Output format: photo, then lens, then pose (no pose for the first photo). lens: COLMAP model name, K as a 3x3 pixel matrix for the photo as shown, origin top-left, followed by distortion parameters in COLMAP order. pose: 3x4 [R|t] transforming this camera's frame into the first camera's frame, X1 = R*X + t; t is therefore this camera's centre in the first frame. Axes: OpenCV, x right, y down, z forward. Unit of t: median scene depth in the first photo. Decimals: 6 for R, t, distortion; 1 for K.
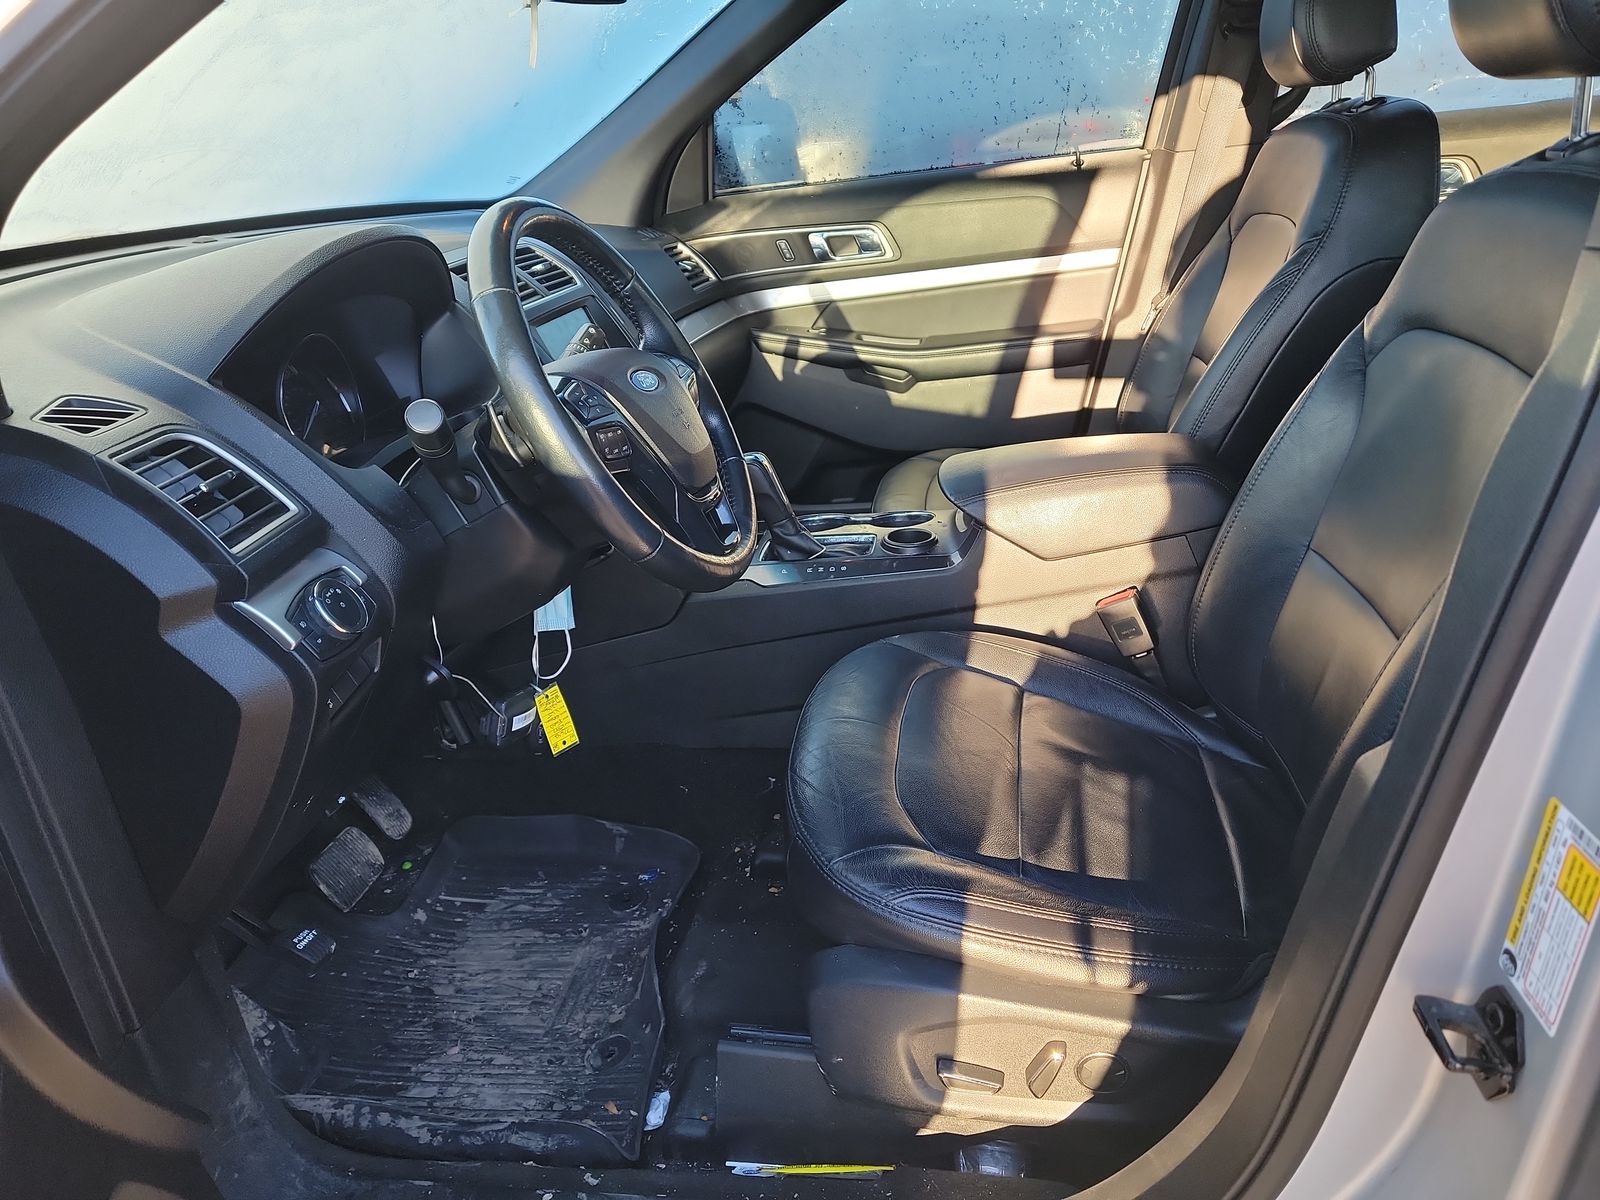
lens RADIAL K [[1106.4, 0, 828.7], [0, 1106.4, 605.0], [0, 0, 1]] dist [0.071310, -0.083442]
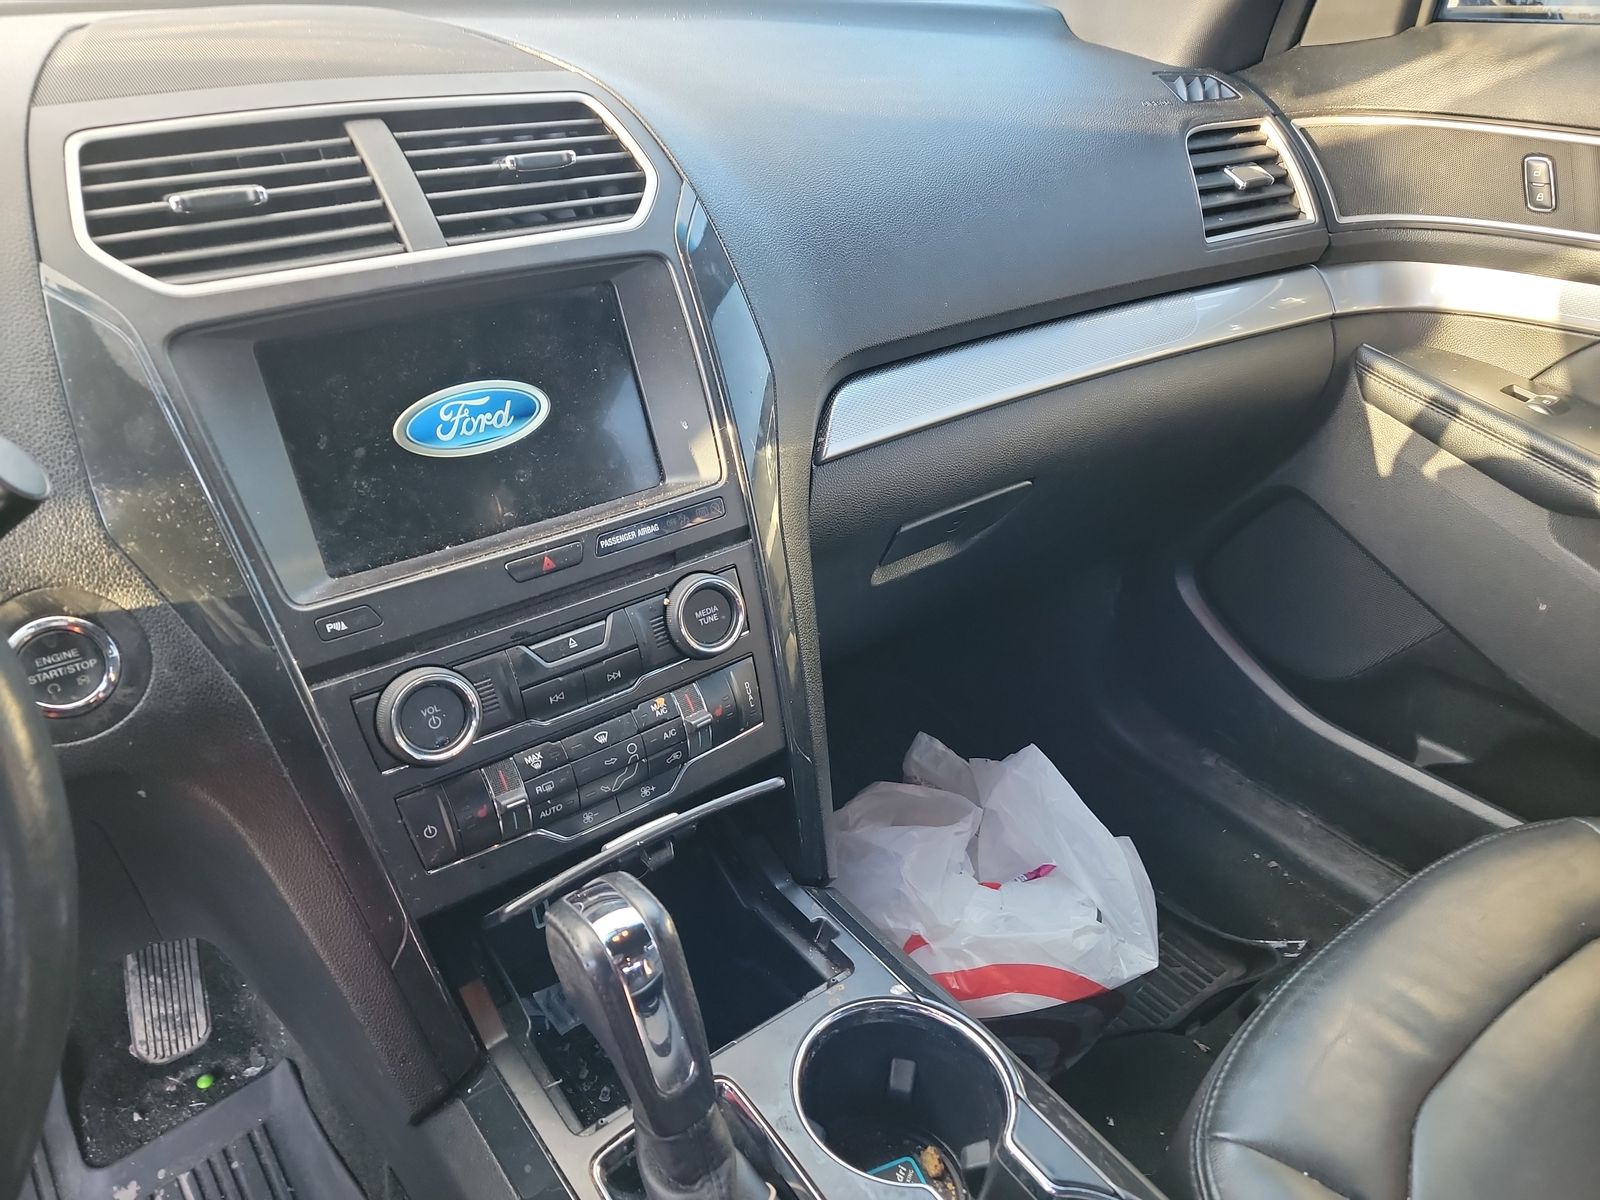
lens RADIAL K [[1121.5, 0, 800.0], [0, 1121.5, 600.0], [0, 0, 1]] dist [0.042846, -0.027429]
pose [[0.700911, 0.427530, -0.570914, 0.073387], [-0.327949, 0.903987, 0.274330, -0.209216], [0.633383, -0.005050, 0.773822, 0.517603]]
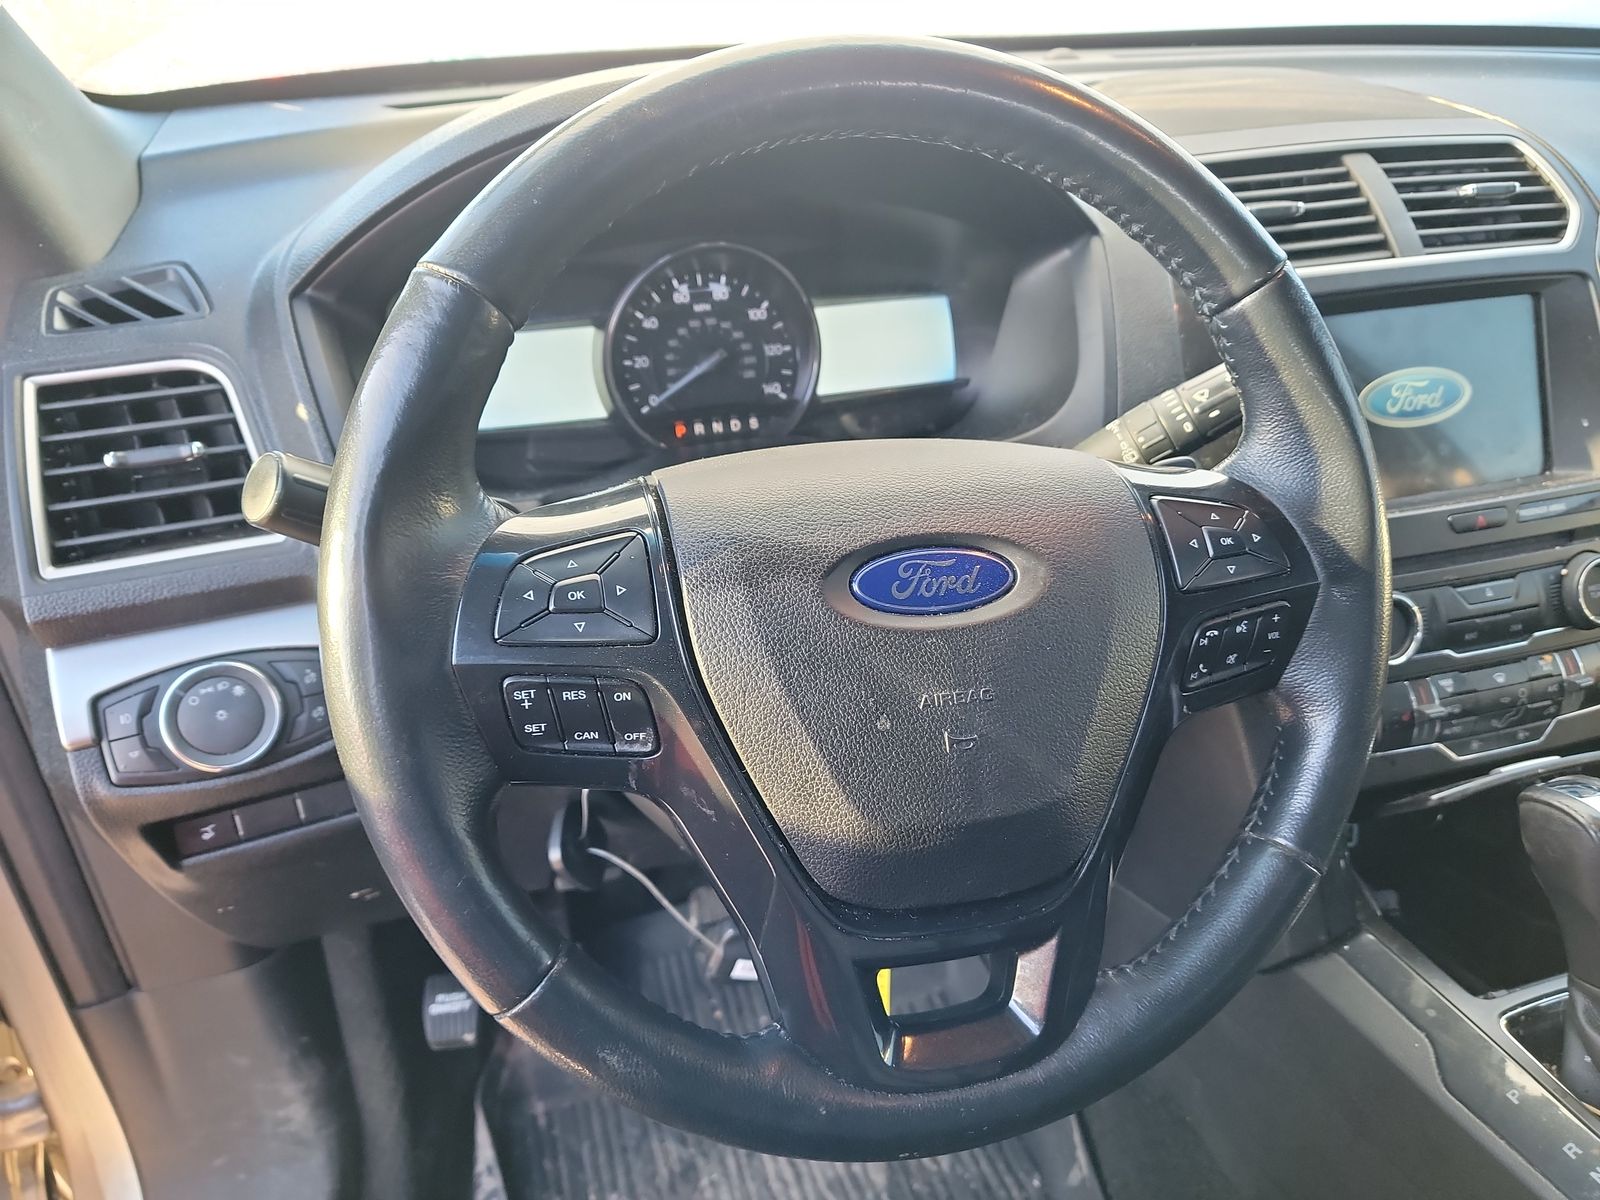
lens RADIAL K [[1106.4, 0, 828.7], [0, 1106.4, 605.0], [0, 0, 1]] dist [0.071310, -0.083442]
pose [[0.409587, 0.484364, -0.773065, 0.054673], [-0.363168, 0.863938, 0.348885, -0.148602], [0.836868, 0.137853, 0.529763, 0.374148]]
